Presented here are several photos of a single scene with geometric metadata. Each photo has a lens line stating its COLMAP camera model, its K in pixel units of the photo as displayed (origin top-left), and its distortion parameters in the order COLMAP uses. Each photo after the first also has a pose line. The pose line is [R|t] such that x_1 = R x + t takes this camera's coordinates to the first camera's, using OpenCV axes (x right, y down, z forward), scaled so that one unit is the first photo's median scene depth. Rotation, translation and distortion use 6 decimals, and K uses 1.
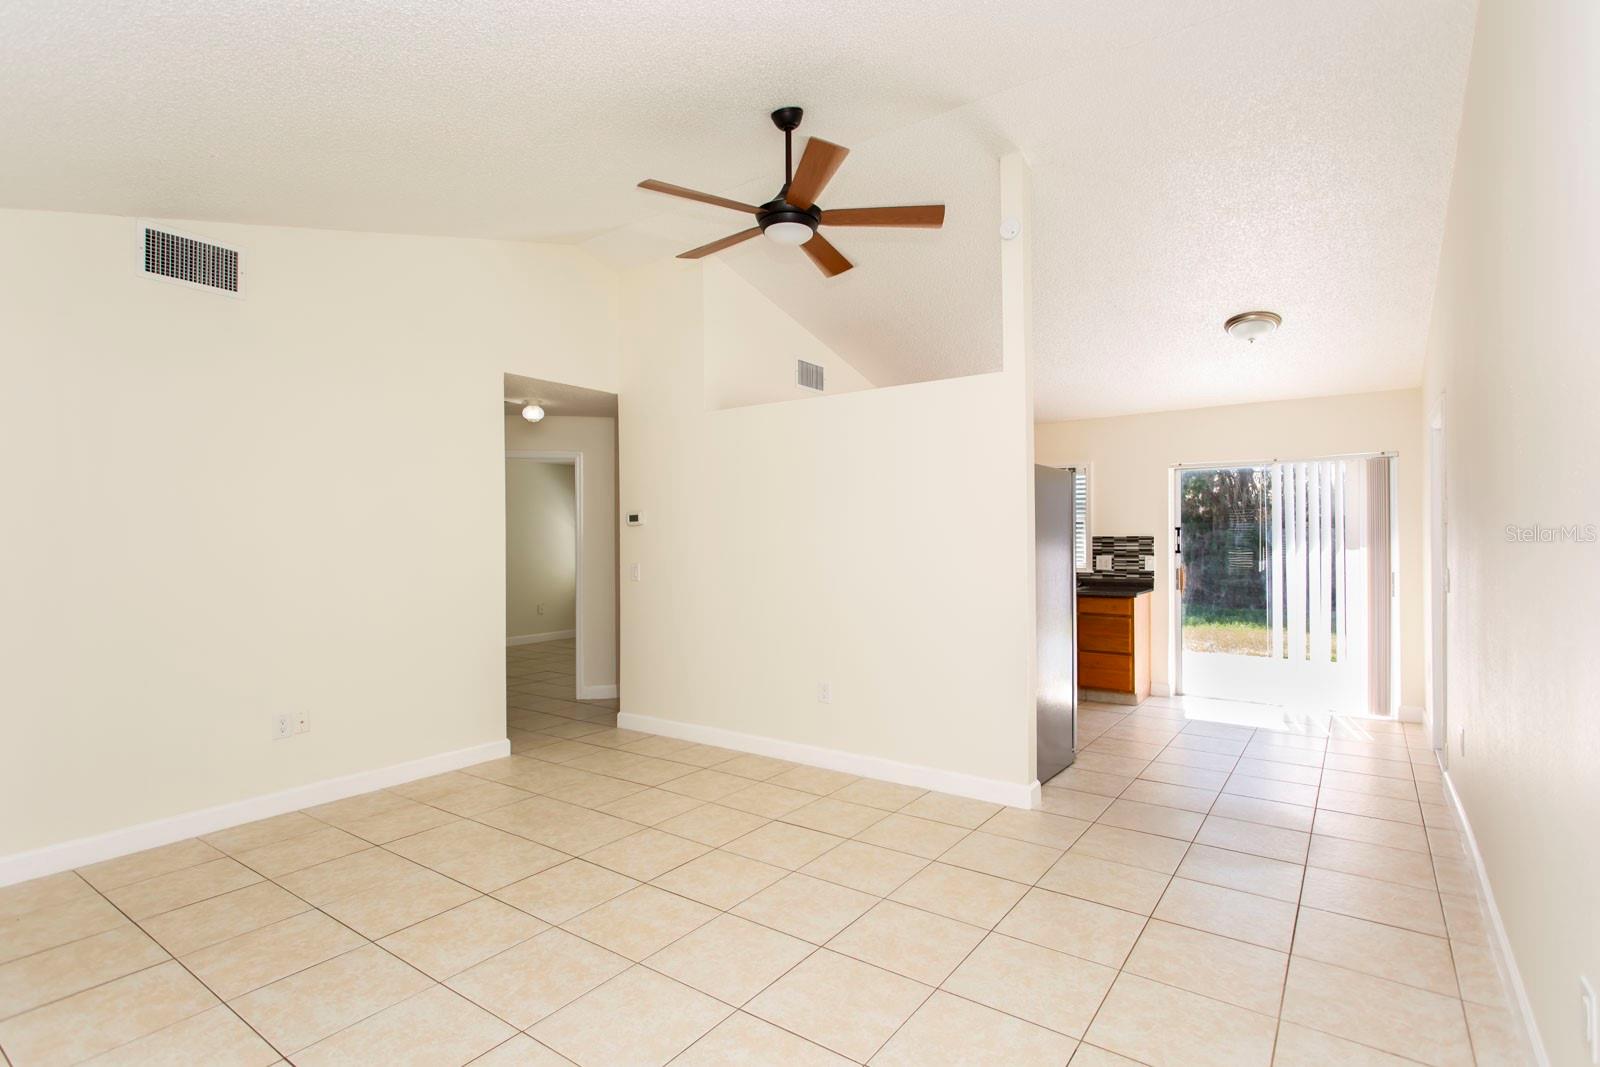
lens RADIAL K [[770.9, 0, 798.6], [0, 770.9, 526.8], [0, 0, 1]] dist [0.002334, 0.000098]
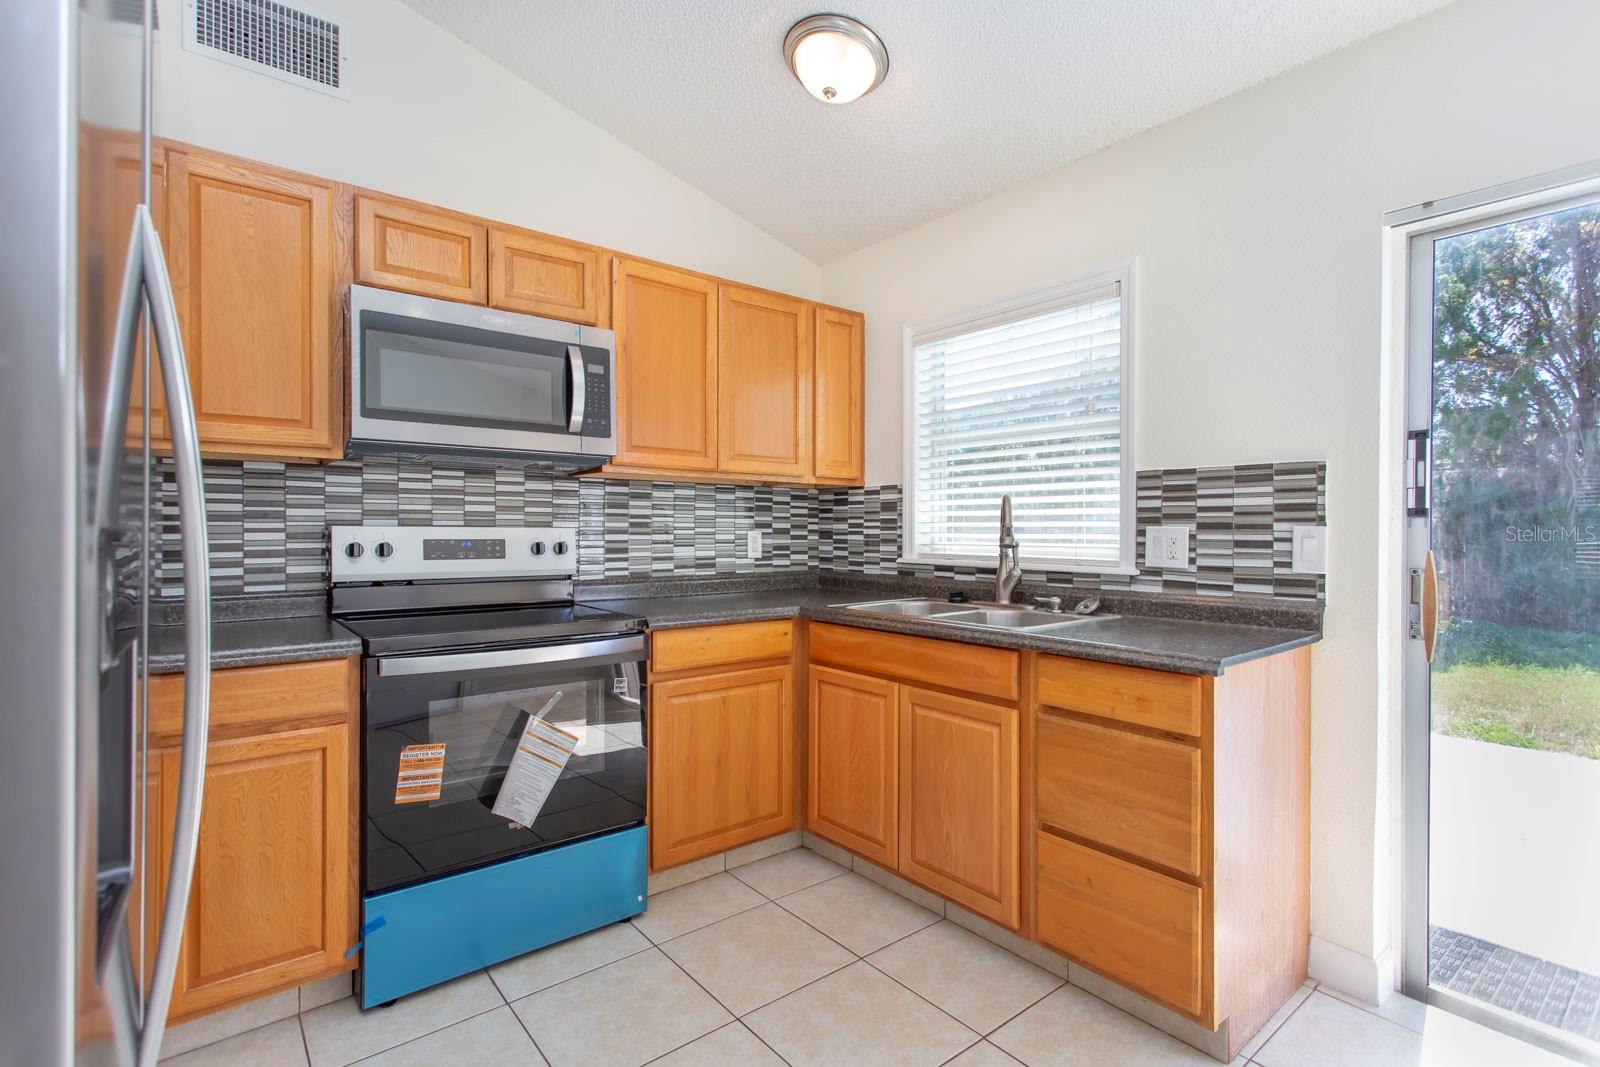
lens RADIAL K [[770.9, 0, 798.6], [0, 770.9, 526.8], [0, 0, 1]] dist [0.002334, 0.000098]
pose [[0.967732, 0.005082, -0.251931, 0.331873], [-0.000570, 0.999838, 0.017979, 0.032447], [0.251982, -0.017256, 0.967578, 0.644021]]
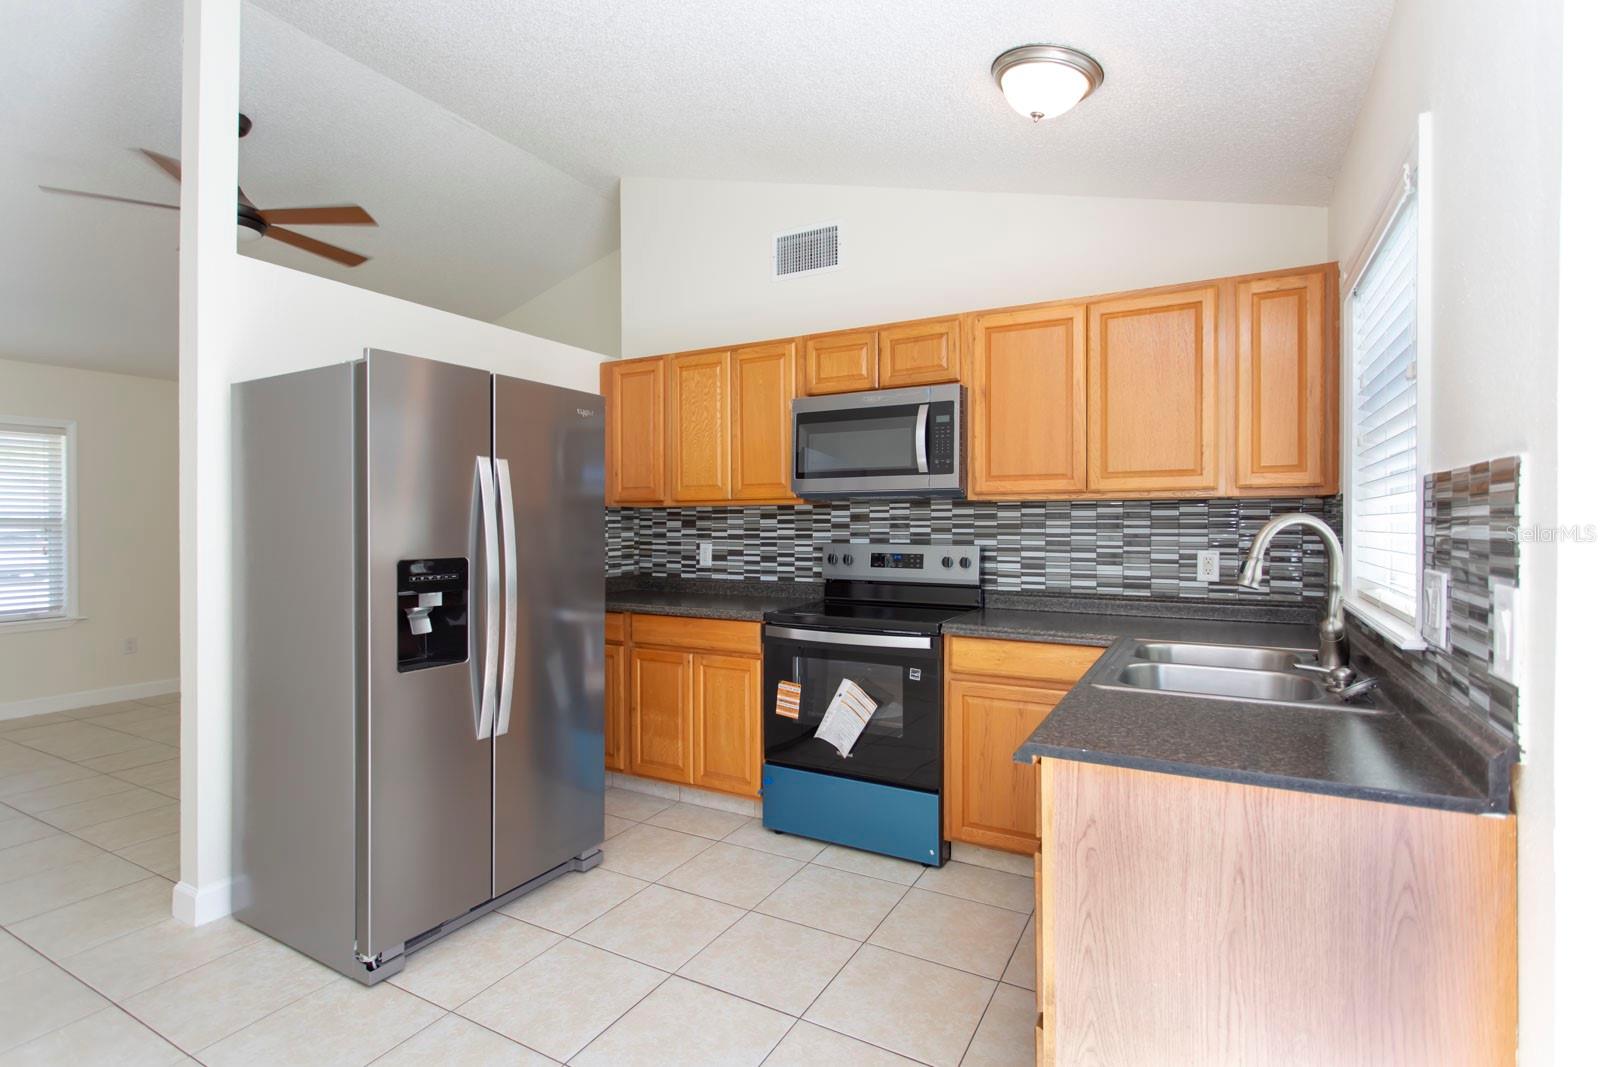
lens RADIAL K [[770.9, 0, 798.6], [0, 770.9, 526.8], [0, 0, 1]] dist [0.002334, 0.000098]
pose [[0.130176, 0.006038, -0.991473, 0.583930], [0.022441, 0.999707, 0.009034, 0.021341], [0.991237, -0.023426, 0.130002, 0.832450]]
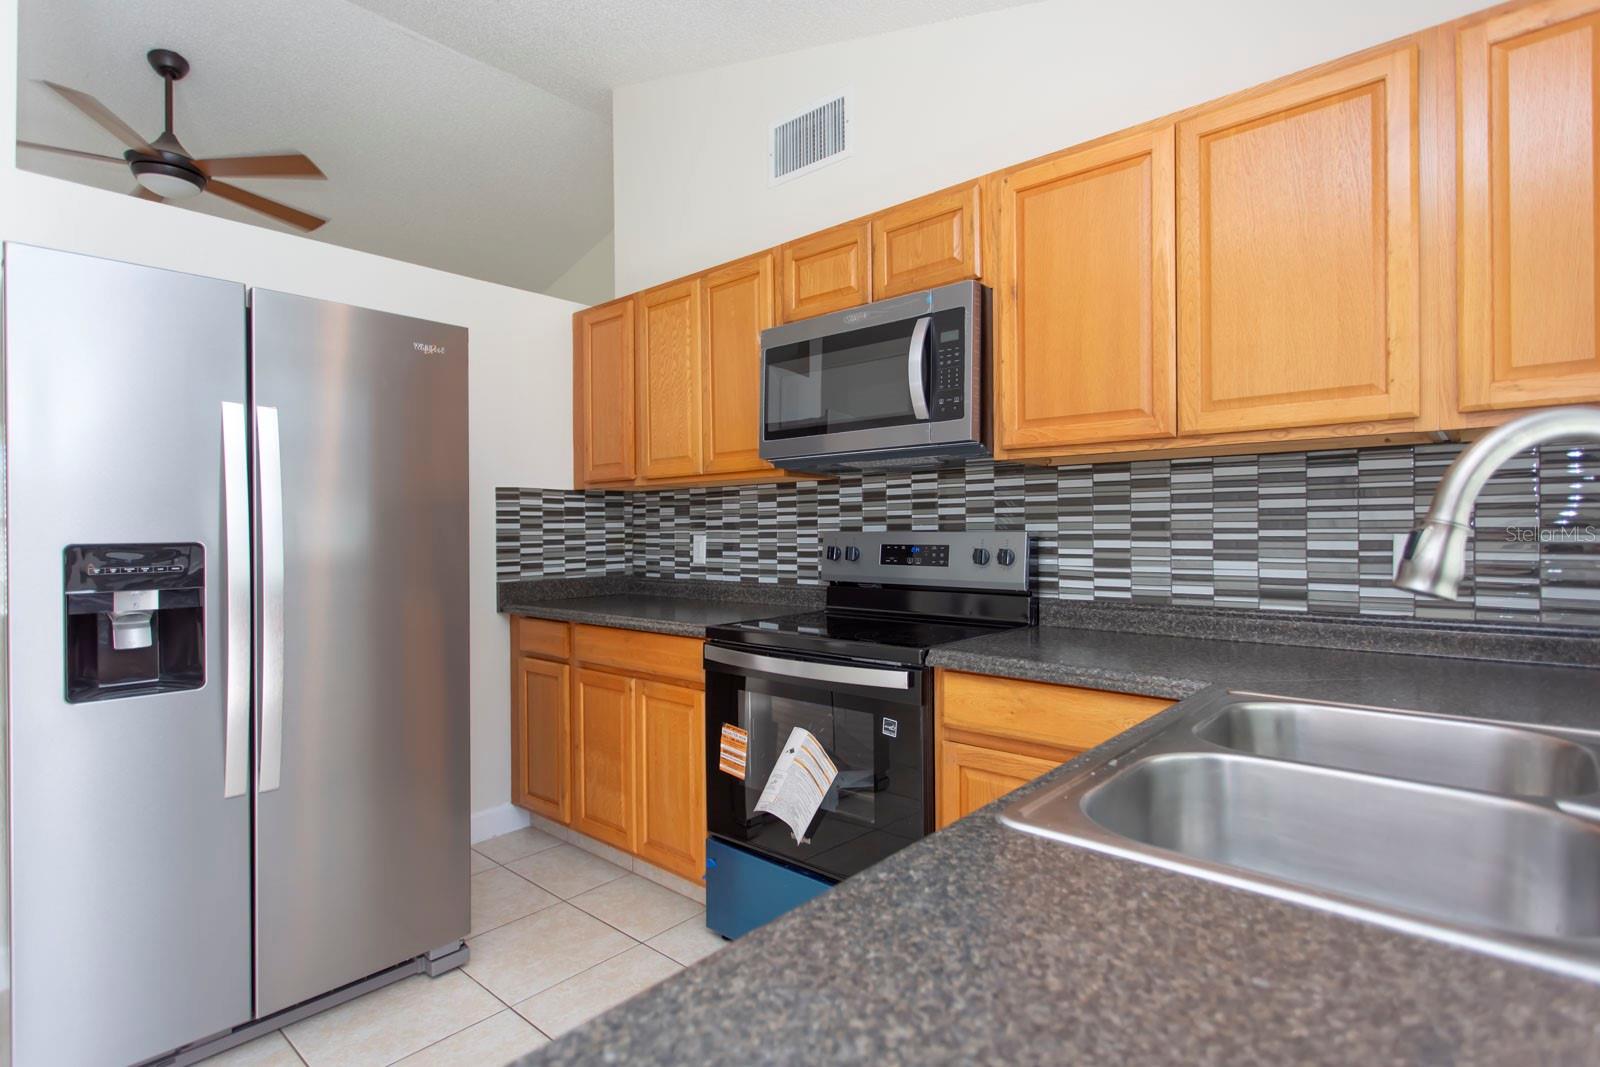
lens RADIAL K [[799.9, 0, 798.4], [0, 799.9, 528.7], [0, 0, 1]] dist [0.002363, 0.000203]
pose [[-0.095840, 0.001673, -0.995395, 0.457365], [0.029627, 0.999560, -0.001173, 0.036657], [0.994956, -0.029603, -0.095848, 0.946295]]
